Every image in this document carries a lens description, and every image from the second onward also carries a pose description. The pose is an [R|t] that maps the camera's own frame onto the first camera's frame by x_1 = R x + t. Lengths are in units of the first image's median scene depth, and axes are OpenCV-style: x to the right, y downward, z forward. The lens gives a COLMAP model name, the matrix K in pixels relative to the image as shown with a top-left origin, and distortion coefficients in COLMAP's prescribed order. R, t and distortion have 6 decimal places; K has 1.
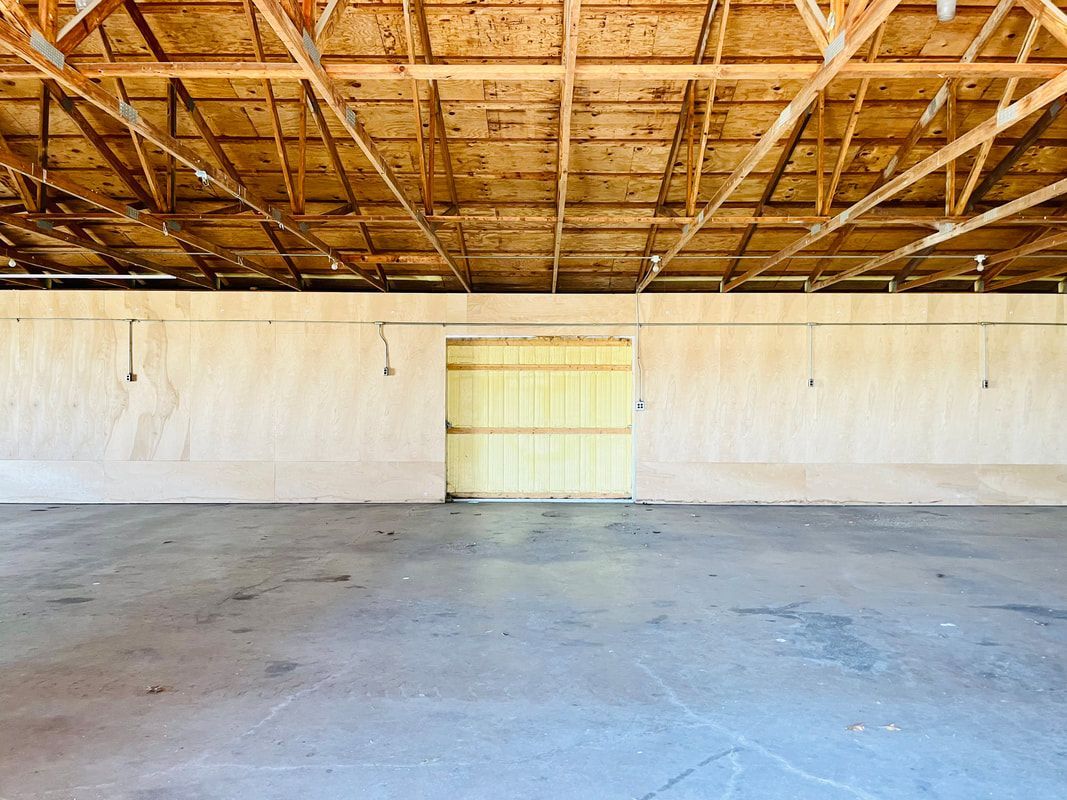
lens RADIAL K [[804.4, 0, 533.5], [0, 804.4, 400.0], [0, 0, 1]] dist [0.002393, -0.002341]
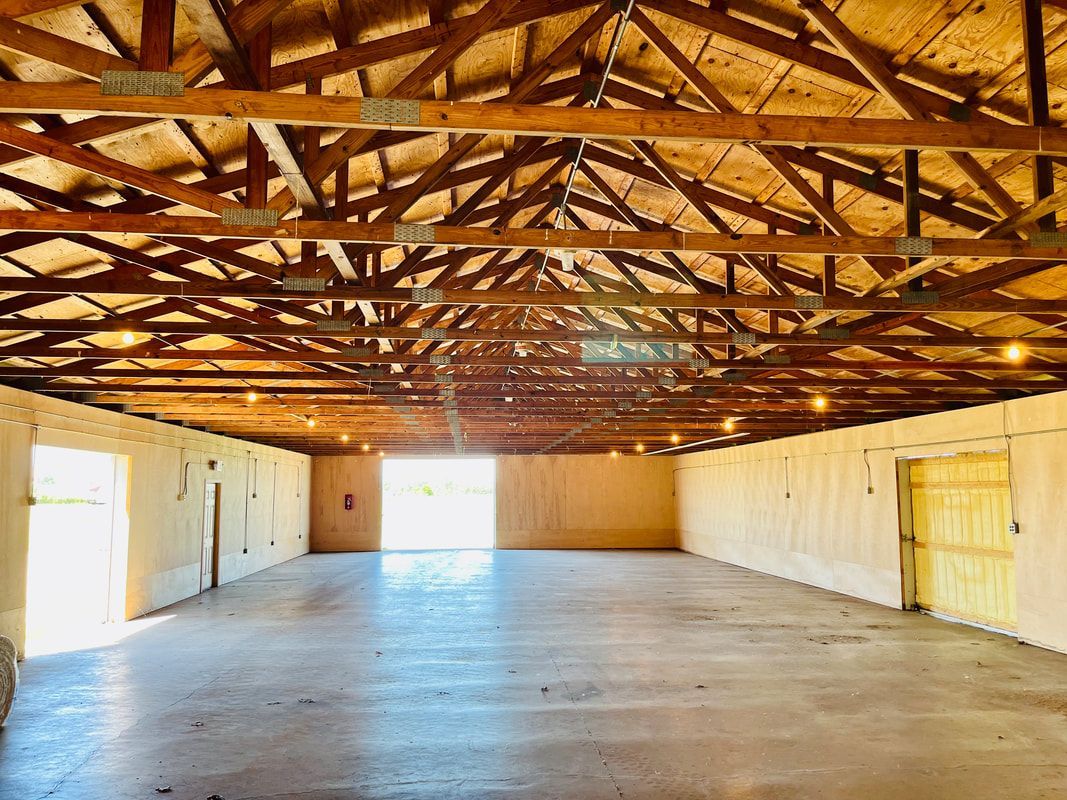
lens RADIAL K [[804.4, 0, 533.5], [0, 804.4, 400.0], [0, 0, 1]] dist [0.002393, -0.002341]
pose [[0.095810, -0.118027, -0.988377, 0.949079], [-0.009997, 0.992781, -0.119522, -0.020606], [0.995349, 0.021333, 0.093939, 0.381122]]
